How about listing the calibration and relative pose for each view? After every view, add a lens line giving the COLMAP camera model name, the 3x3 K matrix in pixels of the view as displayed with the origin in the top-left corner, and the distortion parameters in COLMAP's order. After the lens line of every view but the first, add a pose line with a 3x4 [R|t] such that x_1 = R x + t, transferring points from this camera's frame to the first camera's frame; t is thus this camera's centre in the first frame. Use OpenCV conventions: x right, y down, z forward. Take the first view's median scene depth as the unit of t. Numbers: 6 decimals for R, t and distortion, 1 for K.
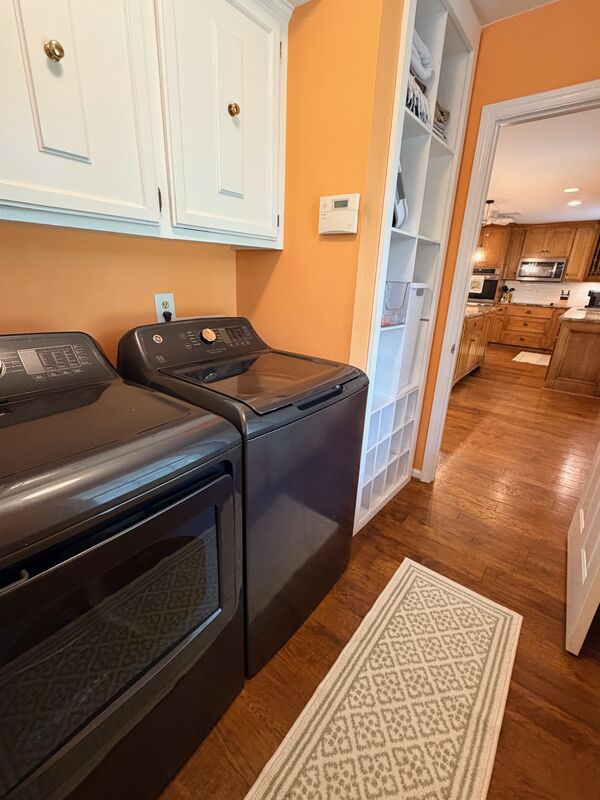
lens RADIAL K [[355.6, 0, 302.0], [0, 355.6, 398.2], [0, 0, 1]] dist [-0.002704, -0.000032]
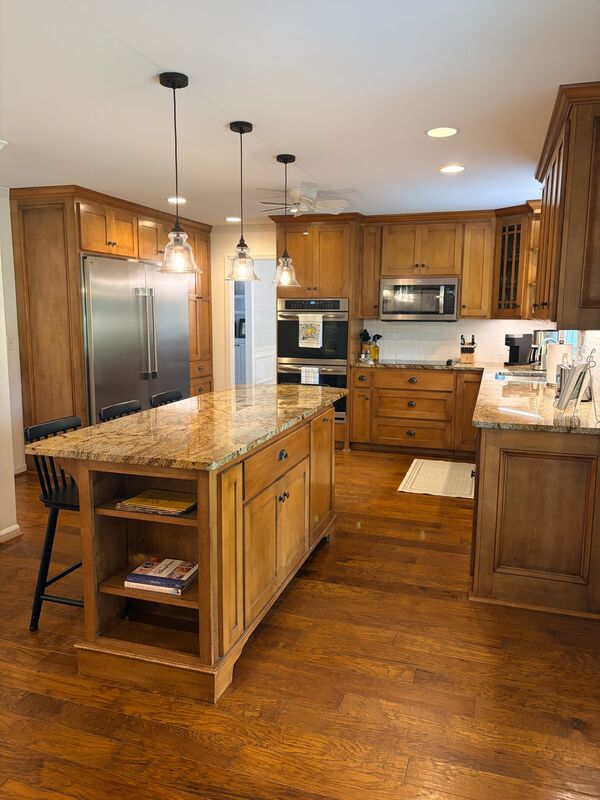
lens RADIAL K [[604.1, 0, 298.2], [0, 604.1, 400.1], [0, 0, 1]] dist [0.032305, -0.019766]
pose [[0.935974, -0.085164, 0.341613, 0.198396], [0.144536, 0.977714, -0.152267, -0.111281], [-0.321032, 0.191893, 0.927424, 0.272478]]
